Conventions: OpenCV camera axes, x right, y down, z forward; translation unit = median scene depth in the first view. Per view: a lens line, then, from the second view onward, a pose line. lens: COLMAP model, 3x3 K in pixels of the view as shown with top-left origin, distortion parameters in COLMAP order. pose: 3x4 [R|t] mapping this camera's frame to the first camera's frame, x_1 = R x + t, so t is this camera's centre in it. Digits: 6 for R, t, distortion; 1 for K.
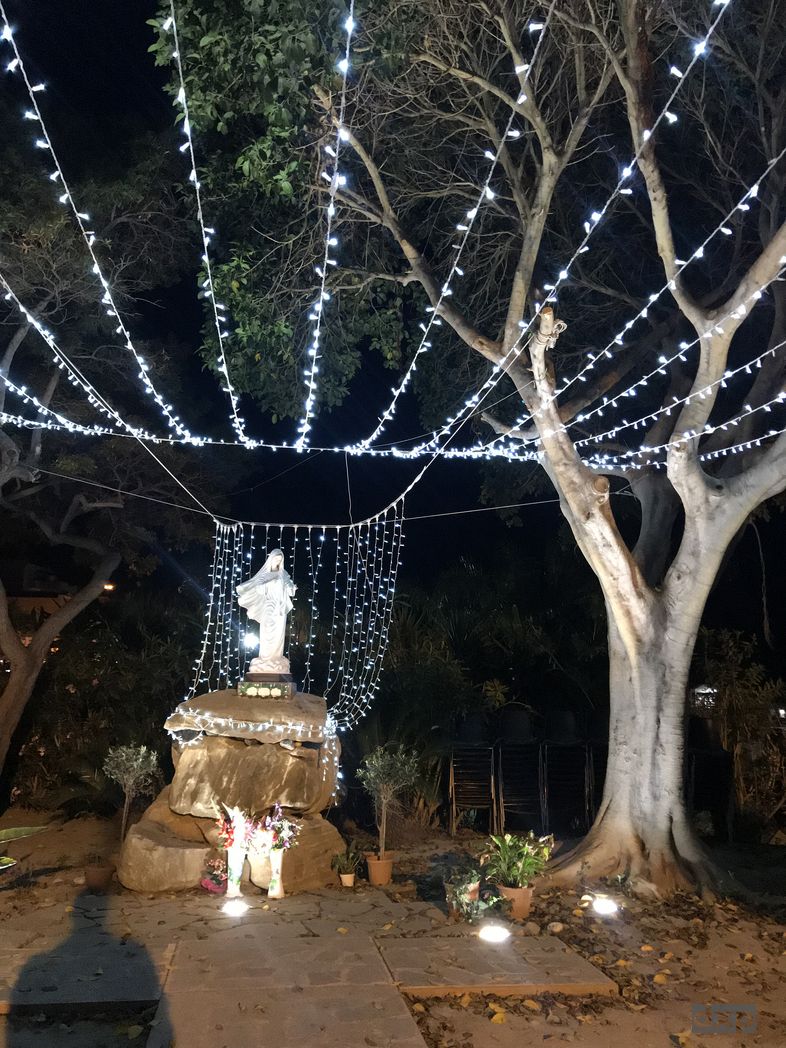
lens RADIAL K [[798.5, 0, 393.0], [0, 798.5, 524.0], [0, 0, 1]] dist [0.153334, -0.424422]
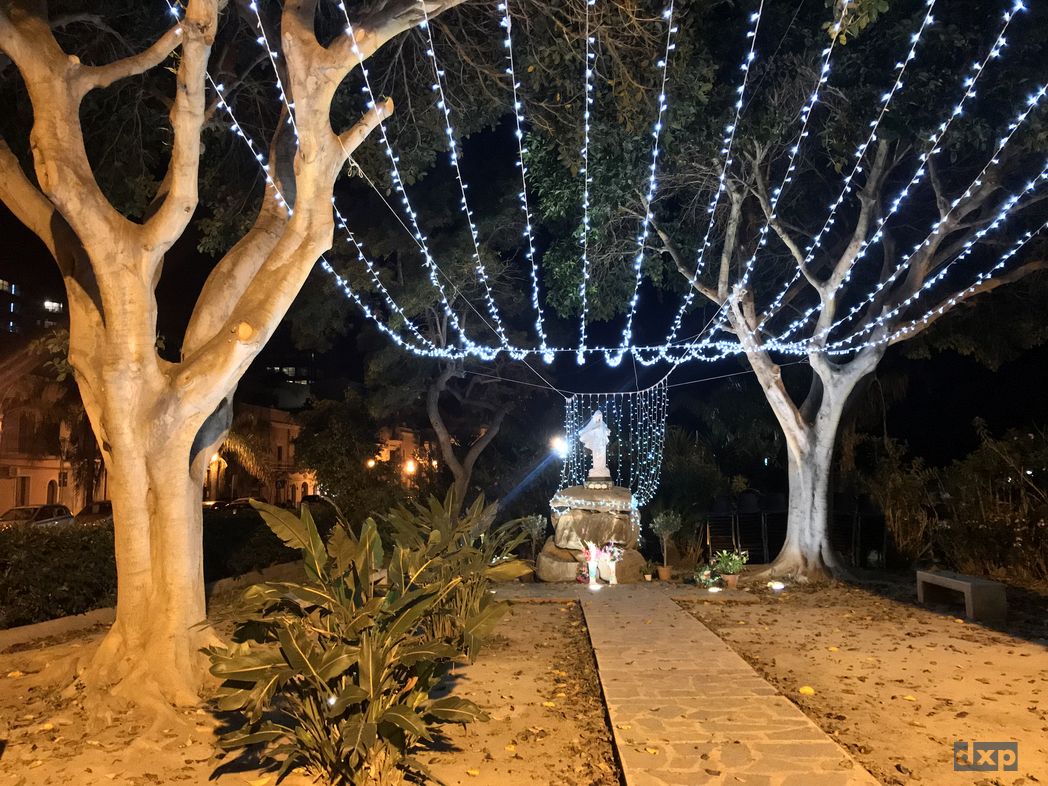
lens RADIAL K [[798.5, 0, 524.0], [0, 798.5, 393.0], [0, 0, 1]] dist [0.153334, -0.424422]
pose [[0.978784, -0.056545, -0.196940, 0.058159], [0.074088, 0.993802, 0.082878, -0.191637], [0.191033, -0.095710, 0.976906, -0.912808]]
